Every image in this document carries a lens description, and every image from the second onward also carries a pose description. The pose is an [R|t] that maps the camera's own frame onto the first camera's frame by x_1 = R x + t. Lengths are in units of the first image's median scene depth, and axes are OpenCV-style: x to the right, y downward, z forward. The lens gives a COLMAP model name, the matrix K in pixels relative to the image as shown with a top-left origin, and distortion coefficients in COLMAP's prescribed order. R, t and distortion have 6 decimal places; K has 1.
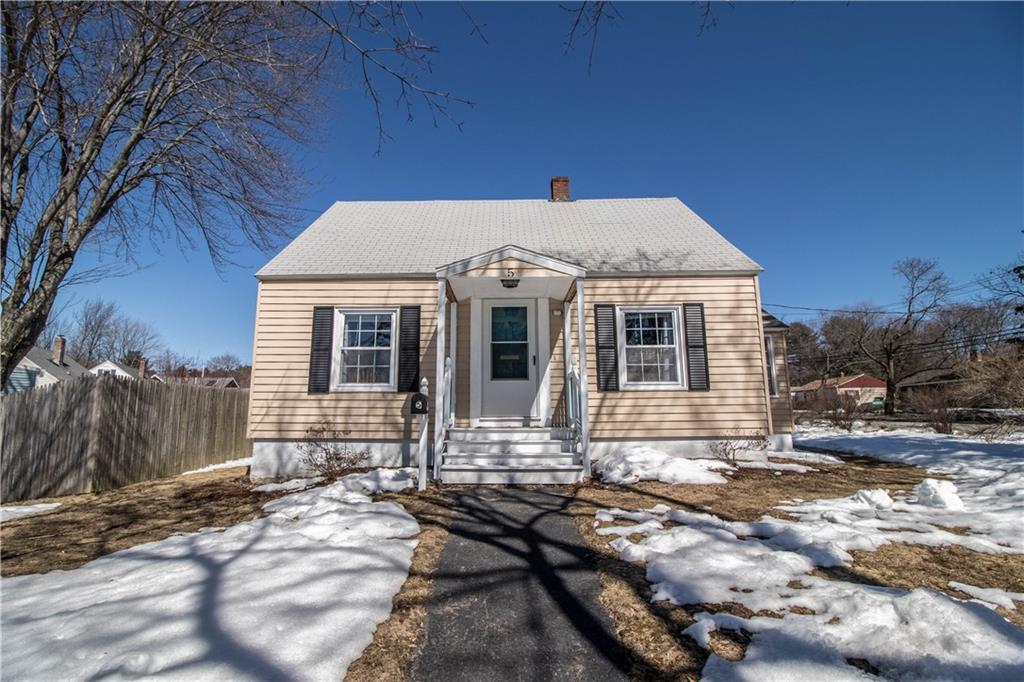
lens RADIAL K [[532.0, 0, 511.5], [0, 532.0, 336.3], [0, 0, 1]] dist [-0.013981, -0.000549]
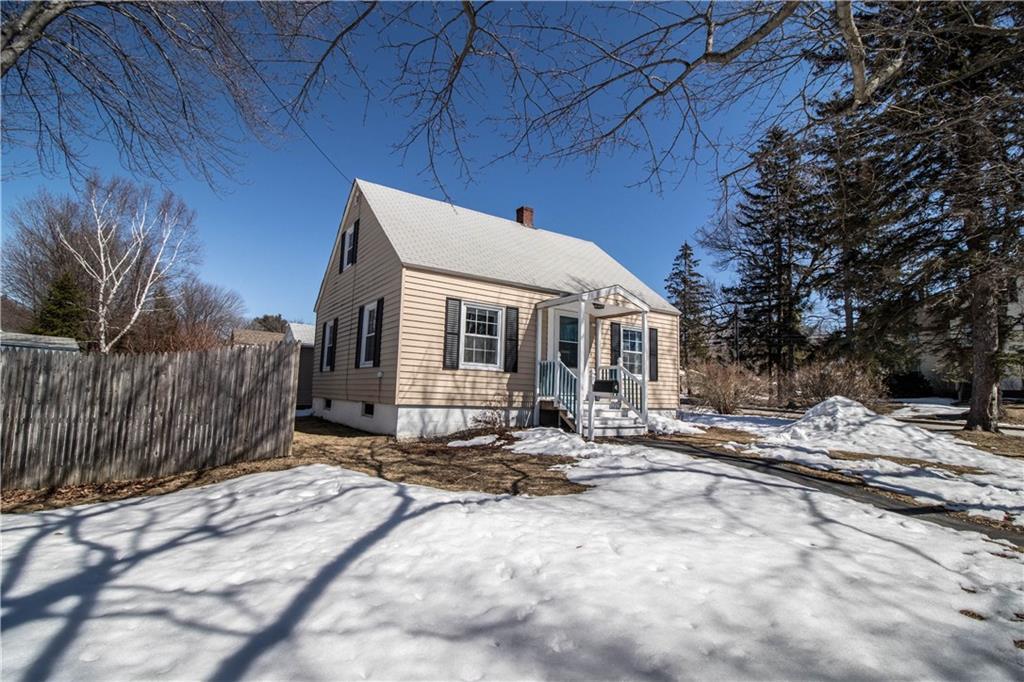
lens RADIAL K [[475.9, 0, 510.1], [0, 475.9, 345.9], [0, 0, 1]] dist [-0.030152, -0.003218]
pose [[0.819504, 0.085514, 0.566657, -0.874617], [-0.122550, 0.992081, 0.027518, 0.006650], [-0.559817, -0.091995, 0.823494, 0.021798]]
